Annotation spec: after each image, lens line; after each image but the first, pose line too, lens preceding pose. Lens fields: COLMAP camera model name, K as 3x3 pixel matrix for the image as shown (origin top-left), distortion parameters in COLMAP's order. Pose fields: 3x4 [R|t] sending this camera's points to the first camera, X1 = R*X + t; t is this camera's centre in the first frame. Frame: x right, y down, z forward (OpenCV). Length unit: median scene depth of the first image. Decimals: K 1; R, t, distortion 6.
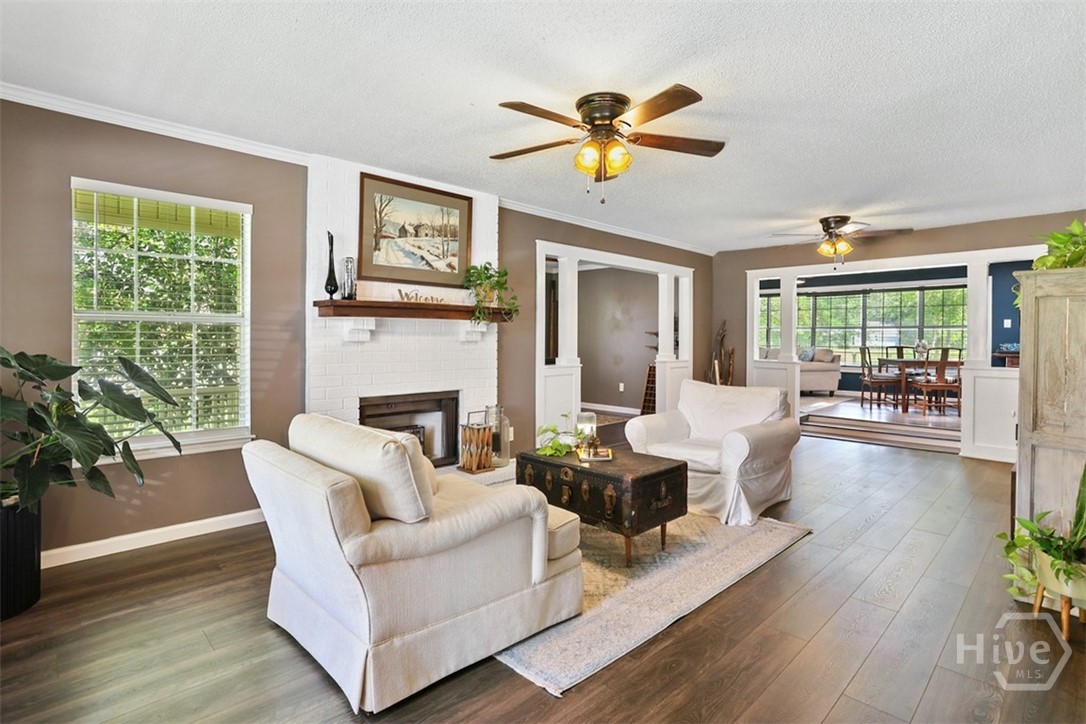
lens RADIAL K [[531.9, 0, 537.9], [0, 531.9, 365.9], [0, 0, 1]] dist [-0.031434, 0.015037]
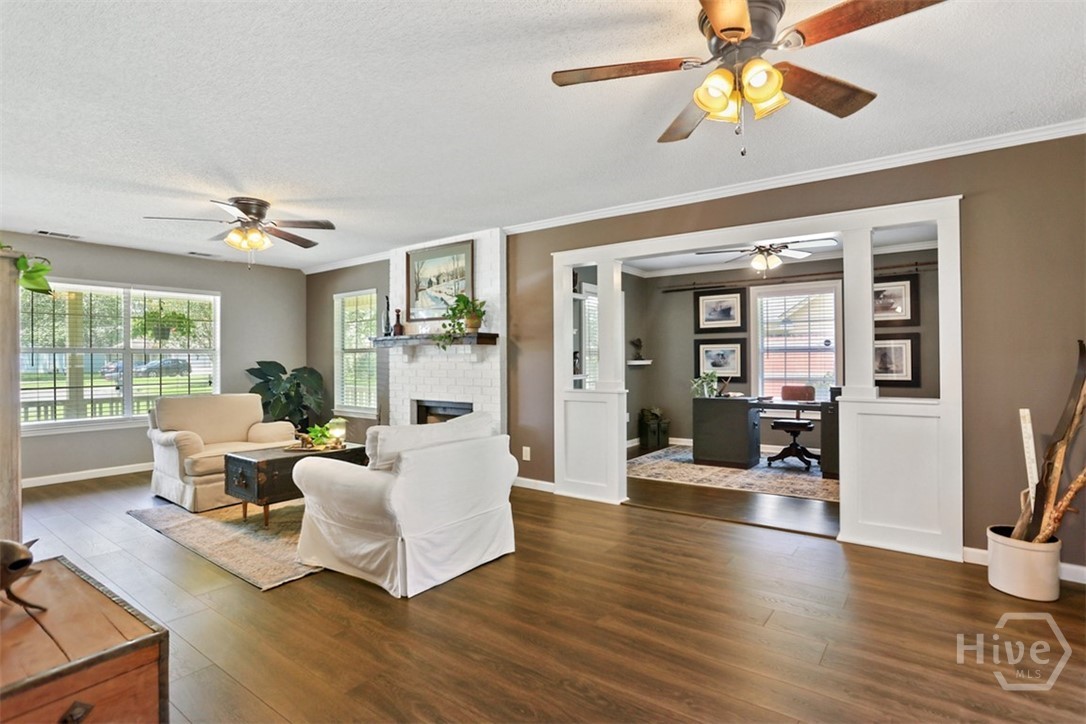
lens RADIAL K [[527.6, 0, 543.0], [0, 527.6, 362.0], [0, 0, 1]] dist [-0.082112, 0.000154]
pose [[0.173285, -0.000914, -0.984871, 1.272210], [-0.042756, 0.999050, -0.008450, -0.053616], [0.983943, 0.043574, 0.173081, 1.176453]]
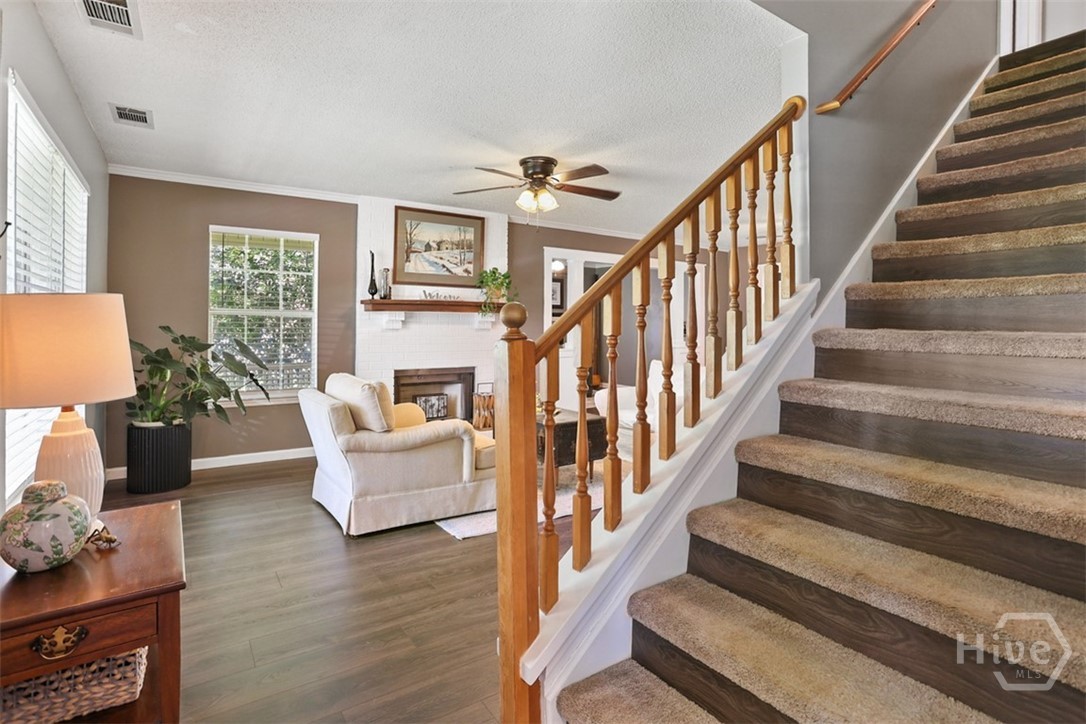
lens RADIAL K [[542.4, 0, 540.5], [0, 542.4, 352.3], [0, 0, 1]] dist [-0.019062, 0.001122]
pose [[0.985147, 0.008366, -0.171510, 0.290811], [-0.009003, 0.999955, -0.002937, 0.015445], [0.171478, 0.004438, 0.985178, -0.331470]]
